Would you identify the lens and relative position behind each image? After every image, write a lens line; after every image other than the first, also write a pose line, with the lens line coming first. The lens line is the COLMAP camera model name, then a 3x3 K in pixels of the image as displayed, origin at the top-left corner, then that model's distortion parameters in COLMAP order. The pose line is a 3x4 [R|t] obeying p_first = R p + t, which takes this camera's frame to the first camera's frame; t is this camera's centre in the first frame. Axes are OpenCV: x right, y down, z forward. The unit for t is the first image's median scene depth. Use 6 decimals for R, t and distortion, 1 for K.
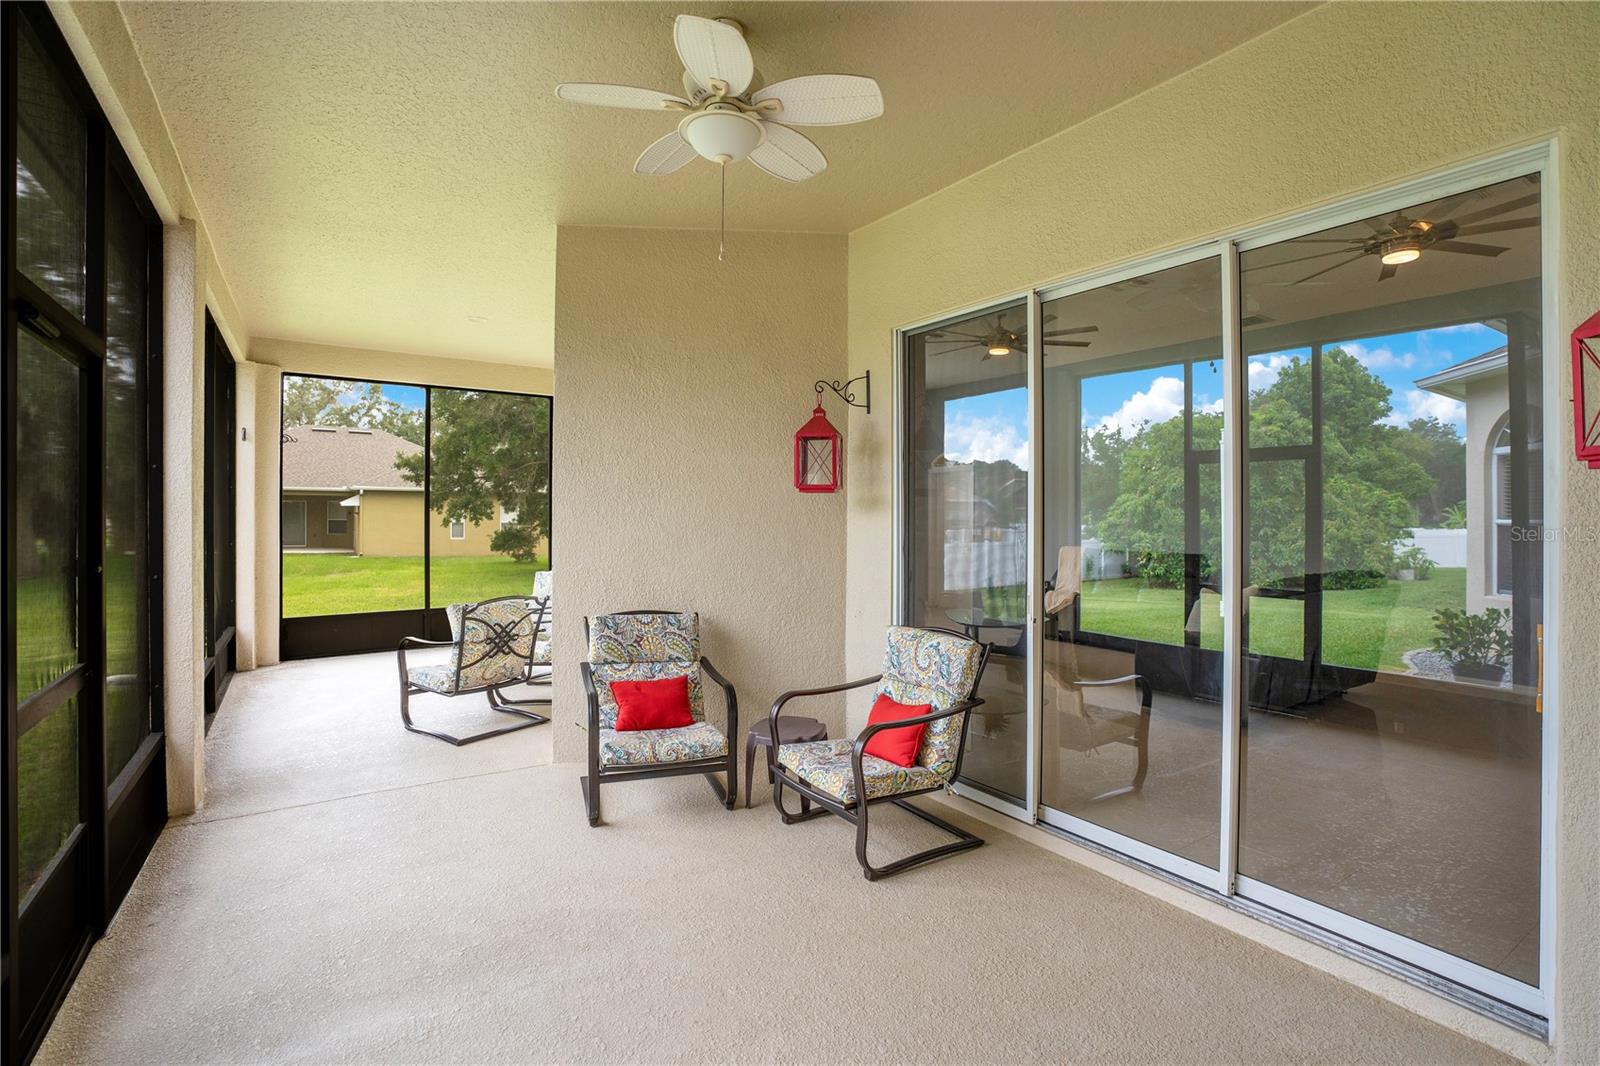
lens RADIAL K [[761.9, 0, 804.4], [0, 761.9, 512.3], [0, 0, 1]] dist [-0.063582, 0.028256]
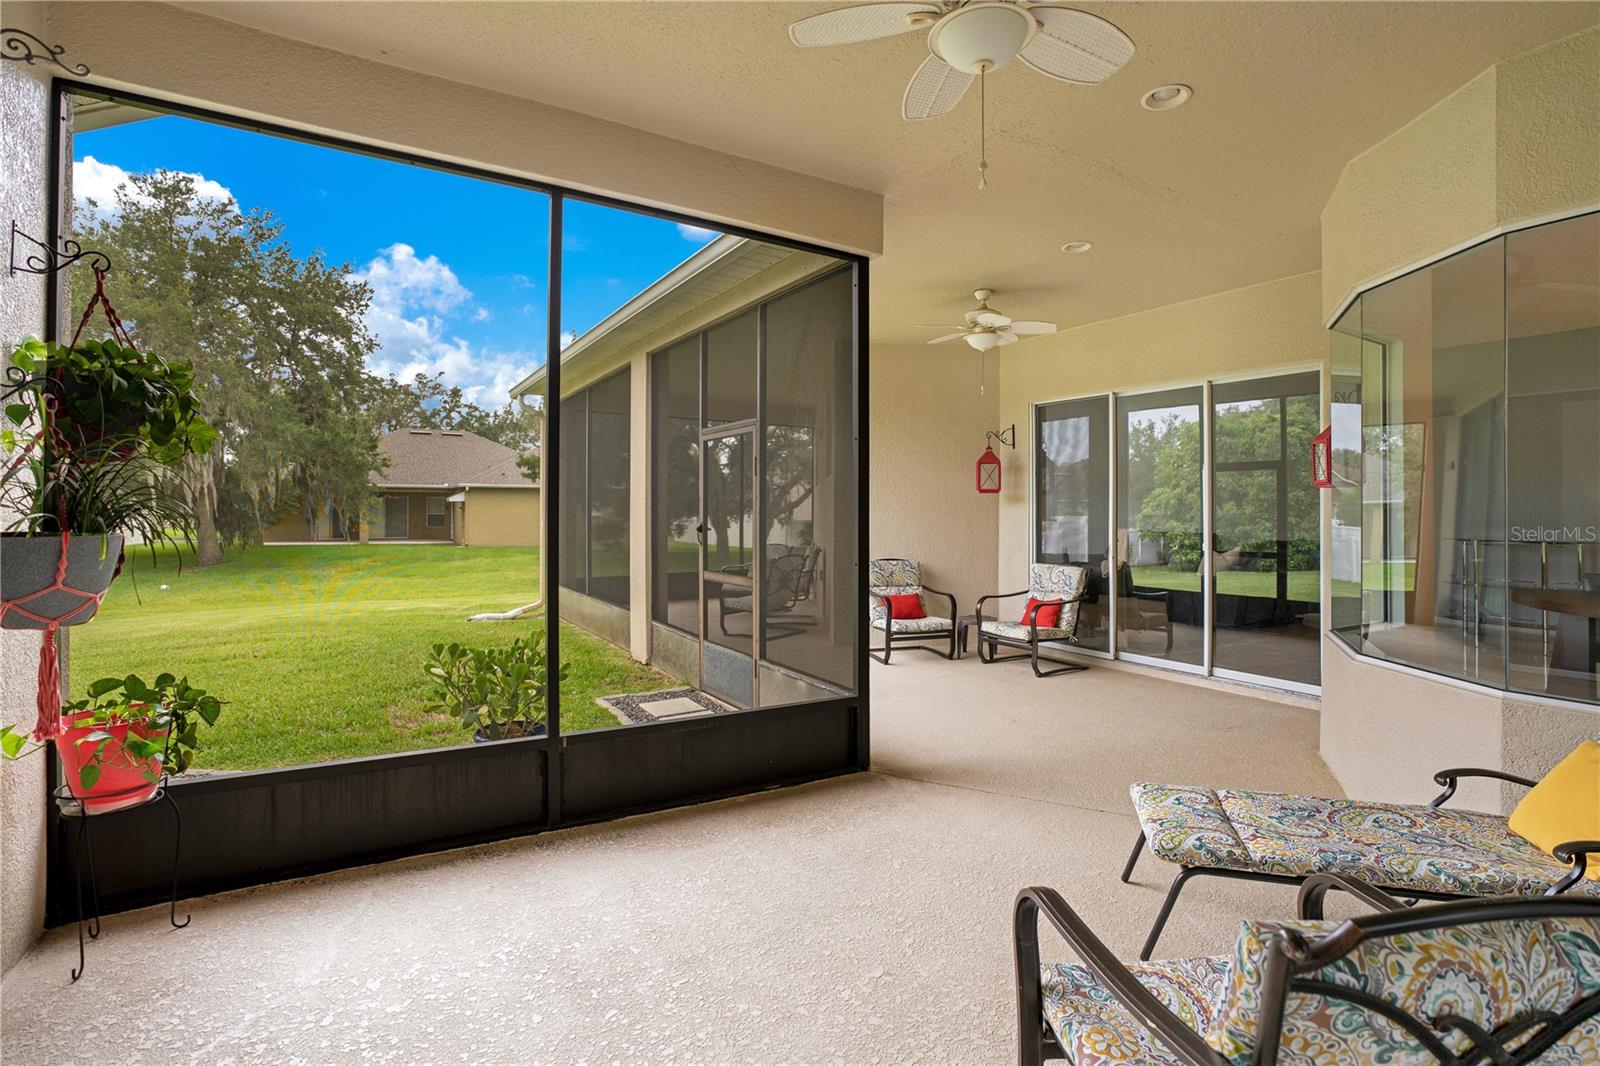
lens RADIAL K [[791.2, 0, 782.2], [0, 791.2, 505.6], [0, 0, 1]] dist [-0.054248, 0.010928]
pose [[0.998863, -0.003569, -0.047536, -0.389777], [0.003527, 0.999993, -0.000975, 0.004416], [0.047539, 0.000806, 0.998869, -0.919429]]
